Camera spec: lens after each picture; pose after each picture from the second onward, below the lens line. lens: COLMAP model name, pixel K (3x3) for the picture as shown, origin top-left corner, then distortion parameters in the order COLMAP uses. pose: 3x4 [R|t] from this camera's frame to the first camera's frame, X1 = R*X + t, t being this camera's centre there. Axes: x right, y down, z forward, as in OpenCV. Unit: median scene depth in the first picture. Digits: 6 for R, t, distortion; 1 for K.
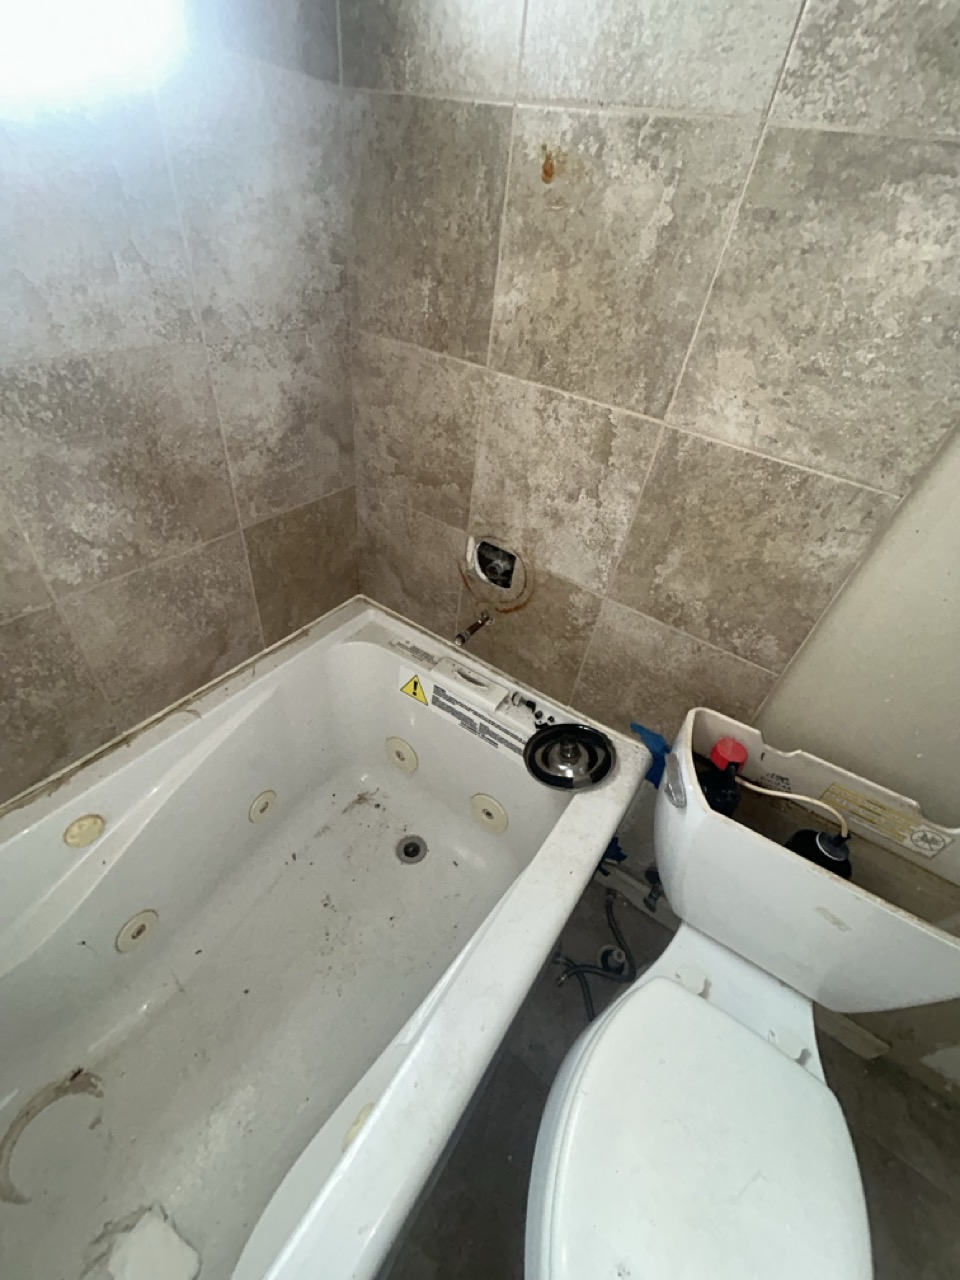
lens RADIAL K [[519.0, 0, 481.8], [0, 519.0, 637.6], [0, 0, 1]] dist [-0.003733, 0.000532]
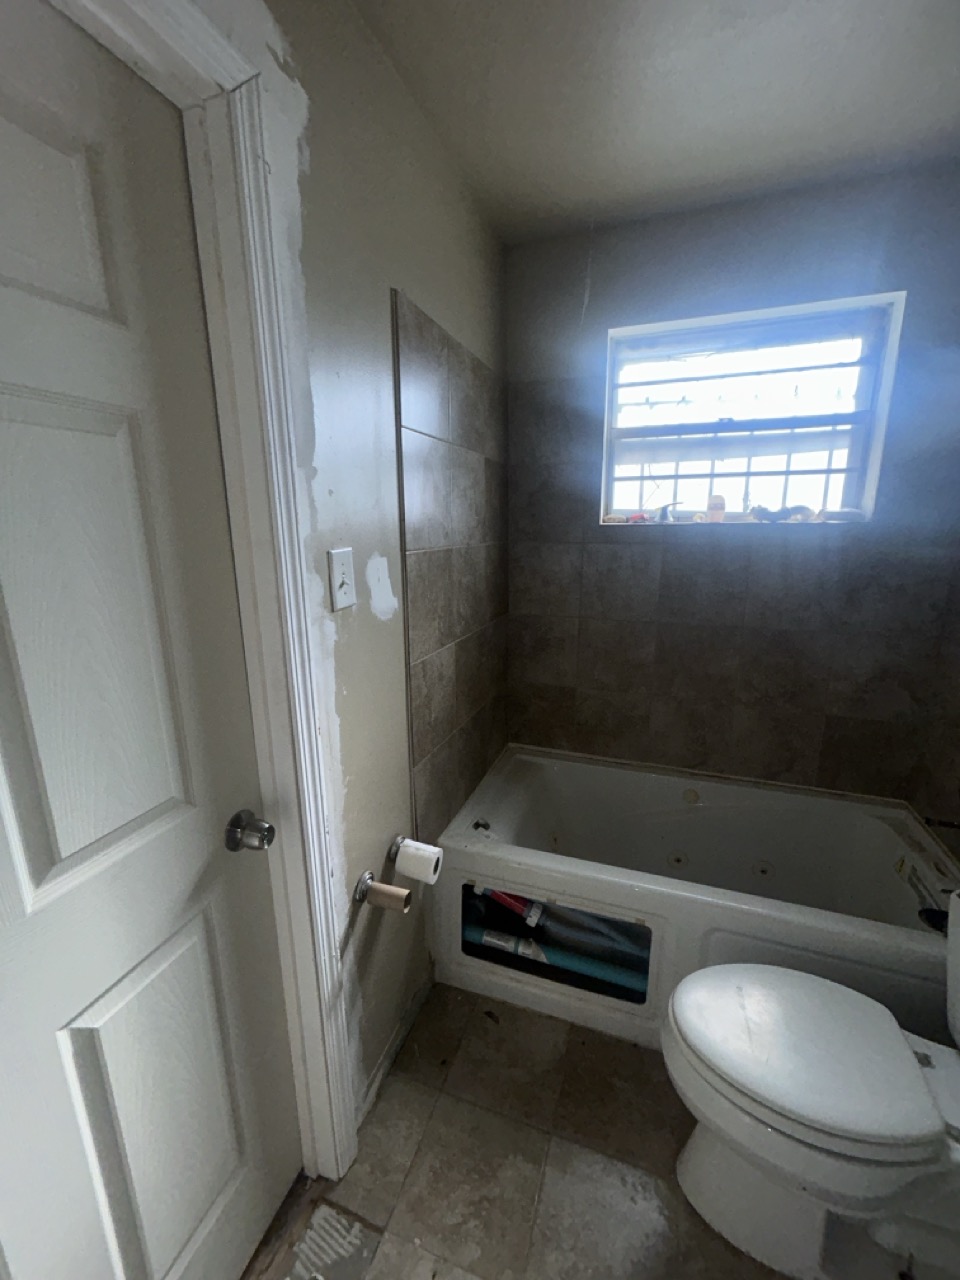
lens RADIAL K [[519.0, 0, 479.5], [0, 519.0, 640.5], [0, 0, 1]] dist [-0.003733, 0.000532]
pose [[0.248351, 0.105331, -0.962926, 0.906083], [-0.600560, 0.796705, -0.067744, 0.413122], [0.760032, 0.595119, 0.261120, -0.584286]]
